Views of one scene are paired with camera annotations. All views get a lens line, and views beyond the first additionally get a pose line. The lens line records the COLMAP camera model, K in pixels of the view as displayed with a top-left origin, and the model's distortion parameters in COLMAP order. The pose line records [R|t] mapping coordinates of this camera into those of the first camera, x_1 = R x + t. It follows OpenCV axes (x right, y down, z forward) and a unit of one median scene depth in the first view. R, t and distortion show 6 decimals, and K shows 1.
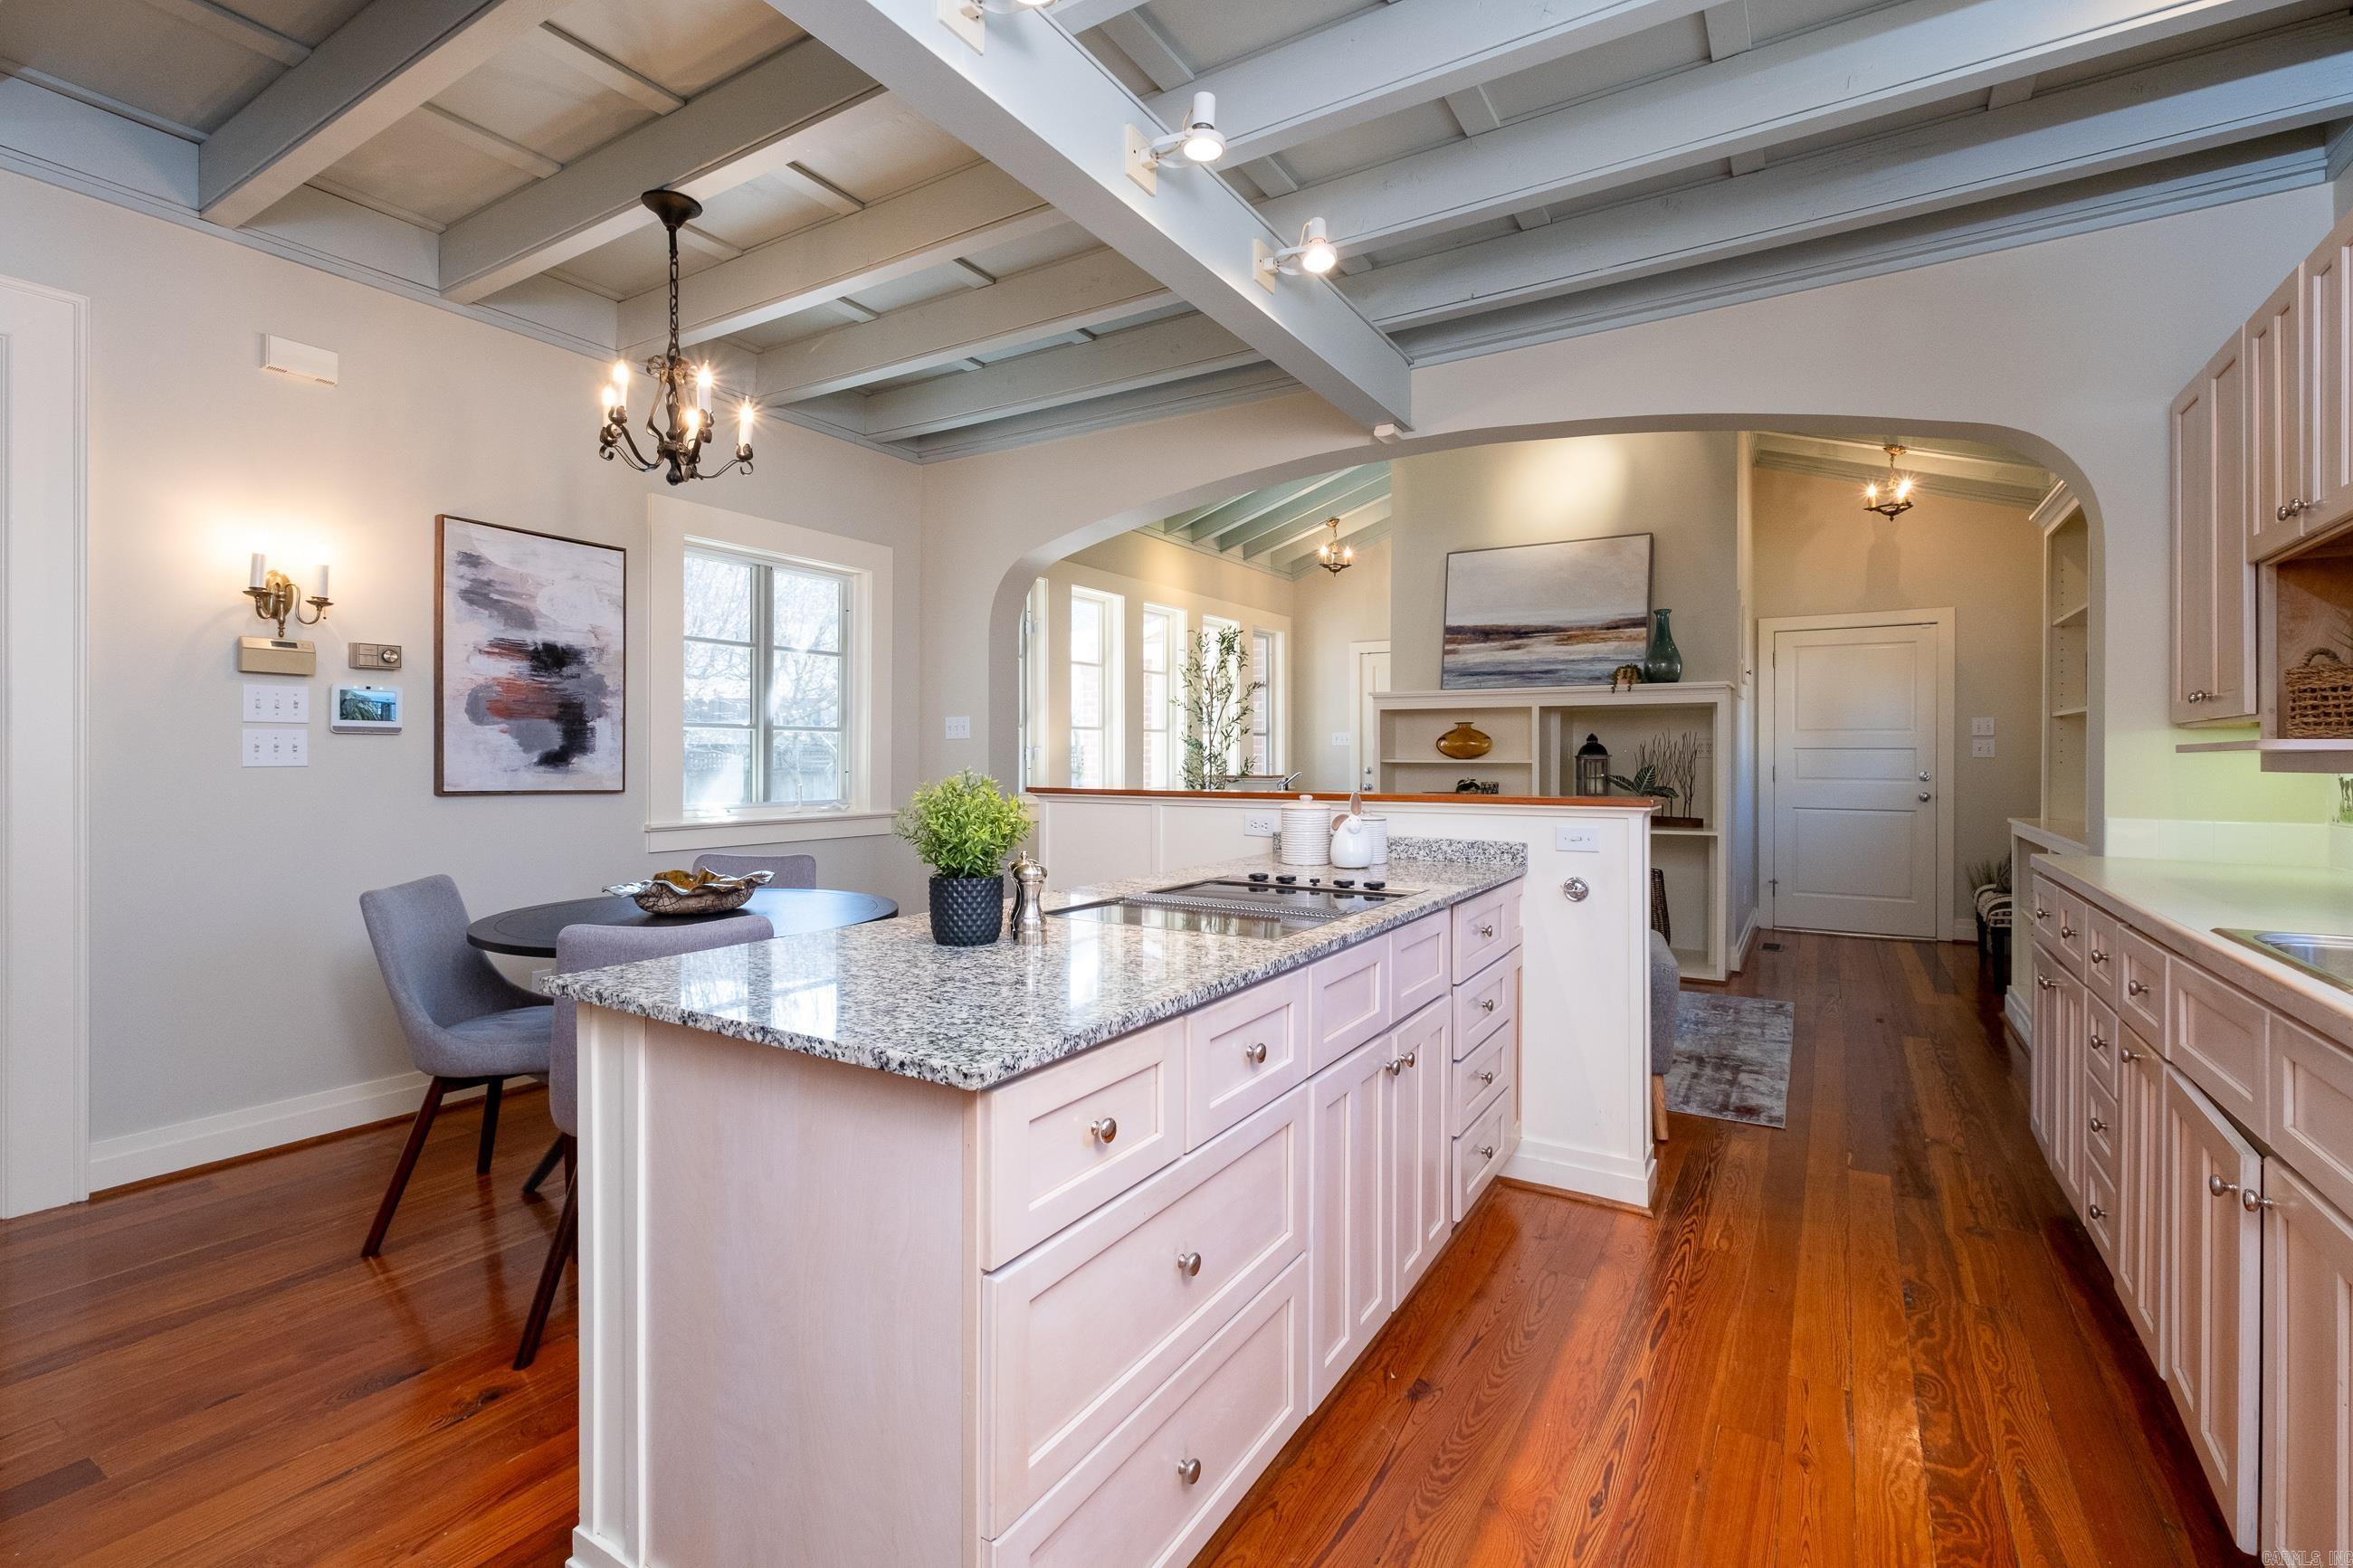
lens RADIAL K [[1050.7, 0, 1191.1], [0, 1050.7, 763.3], [0, 0, 1]] dist [-0.005334, -0.001733]
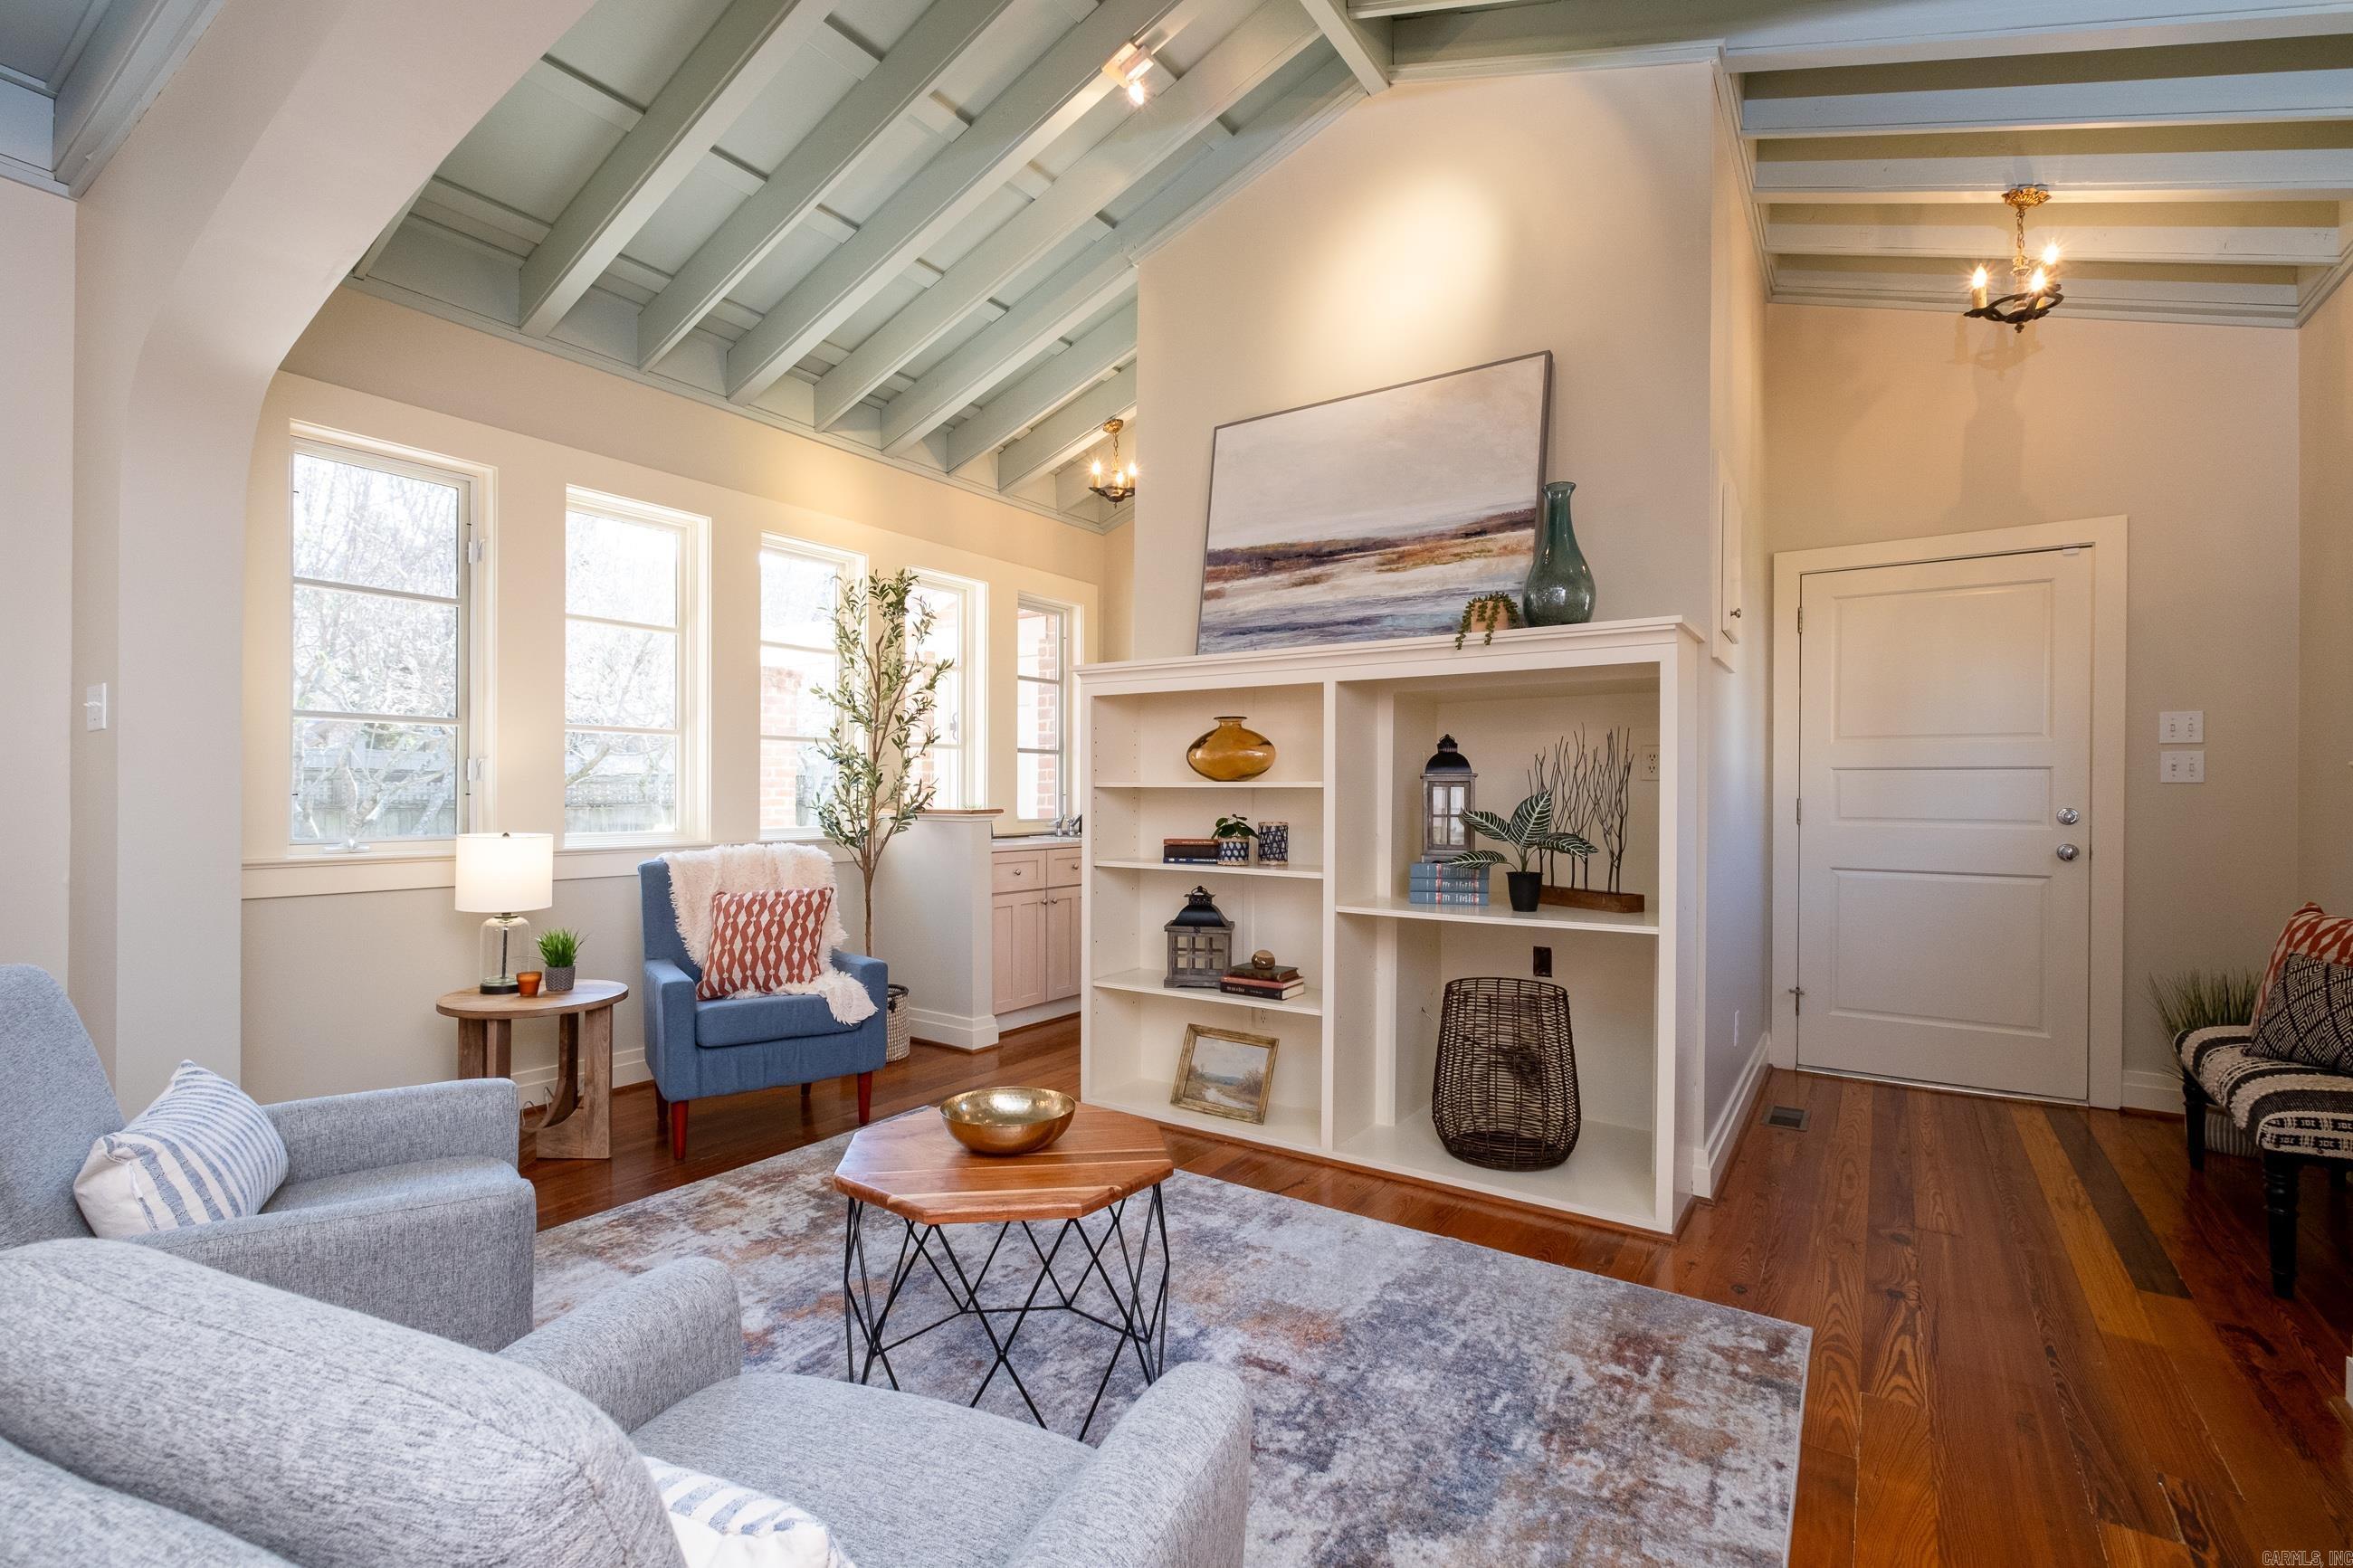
lens RADIAL K [[1050.7, 0, 1162.7], [0, 1050.7, 798.5], [0, 0, 1]] dist [-0.005334, -0.001733]
pose [[0.998272, 0.005653, -0.058486, 0.263078], [-0.005899, 0.999974, -0.004031, 0.008483], [0.058461, 0.004369, 0.998280, 0.438431]]
